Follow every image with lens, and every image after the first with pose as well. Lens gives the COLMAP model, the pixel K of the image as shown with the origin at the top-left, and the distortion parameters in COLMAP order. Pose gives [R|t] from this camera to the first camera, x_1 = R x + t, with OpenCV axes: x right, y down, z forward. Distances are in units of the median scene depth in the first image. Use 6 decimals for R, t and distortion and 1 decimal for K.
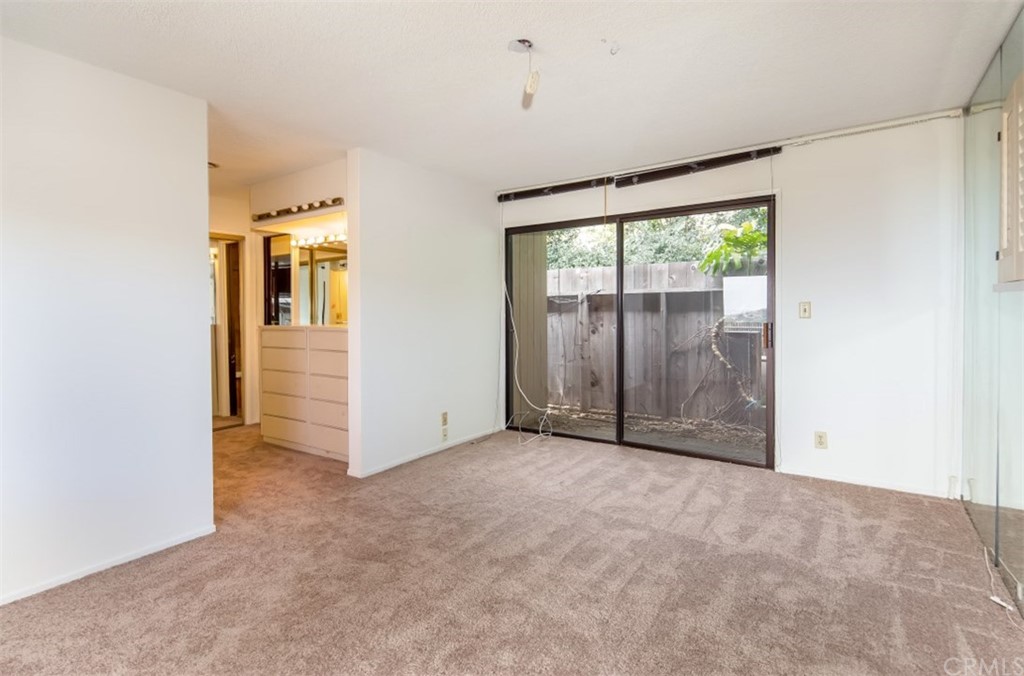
lens RADIAL K [[496.3, 0, 512.5], [0, 496.3, 320.9], [0, 0, 1]] dist [-0.001600, -0.000344]
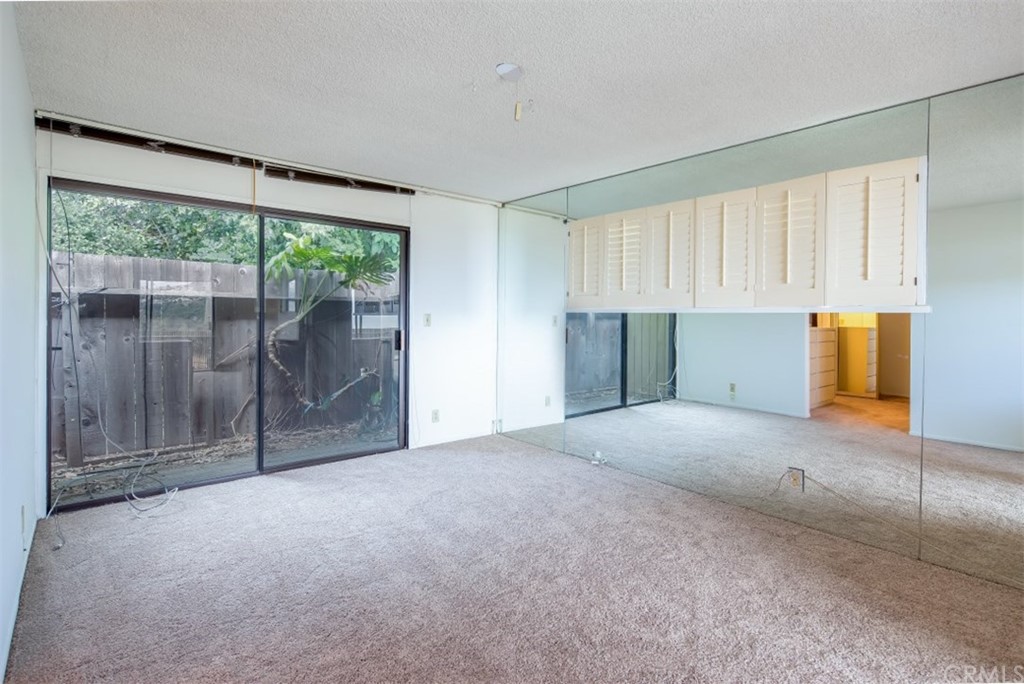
lens RADIAL K [[493.0, 0, 510.4], [0, 493.0, 335.6], [0, 0, 1]] dist [-0.000491, -0.001517]
pose [[0.258741, -0.022341, 0.965688, -0.430032], [0.008098, 0.999748, 0.020959, -0.004576], [-0.965913, 0.002397, 0.258856, 0.310084]]
